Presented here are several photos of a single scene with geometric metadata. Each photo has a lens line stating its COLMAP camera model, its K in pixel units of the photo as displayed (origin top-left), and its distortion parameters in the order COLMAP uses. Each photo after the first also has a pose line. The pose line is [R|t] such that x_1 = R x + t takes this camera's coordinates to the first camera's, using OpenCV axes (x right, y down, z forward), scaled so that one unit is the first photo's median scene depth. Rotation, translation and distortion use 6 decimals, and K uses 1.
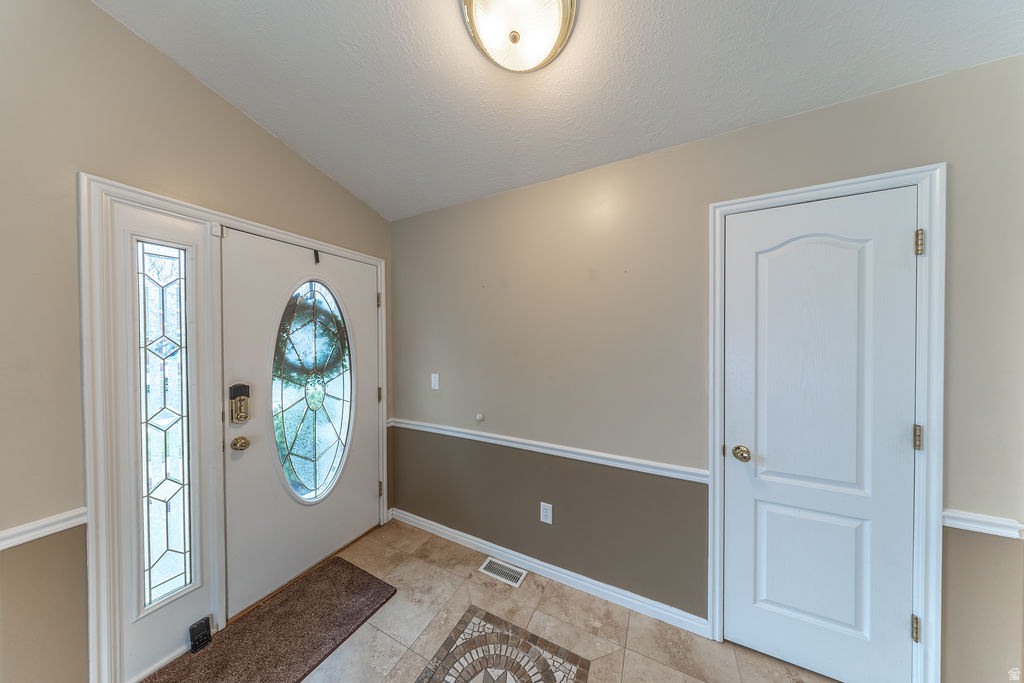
lens RADIAL K [[293.3, 0, 513.7], [0, 293.3, 342.4], [0, 0, 1]] dist [0.007868, -0.000263]
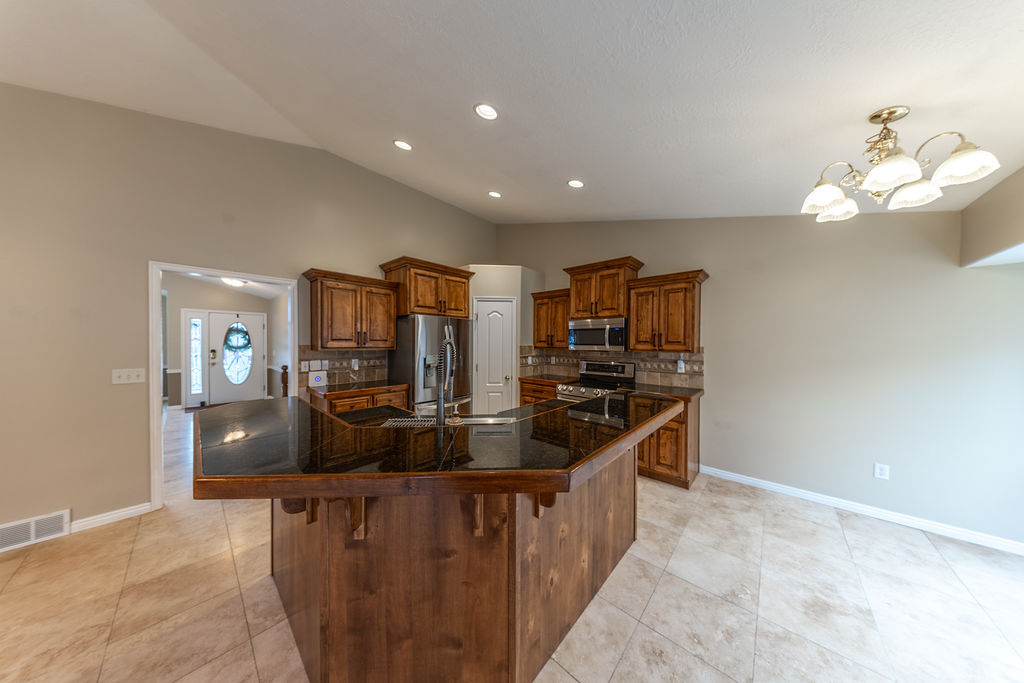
lens RADIAL K [[293.3, 0, 507.7], [0, 293.3, 342.8], [0, 0, 1]] dist [0.007868, -0.000263]
pose [[0.962361, 0.012972, -0.271466, 3.469854], [-0.013563, 0.999908, -0.000301, -0.004331], [0.271437, 0.003971, 0.962448, -1.554793]]
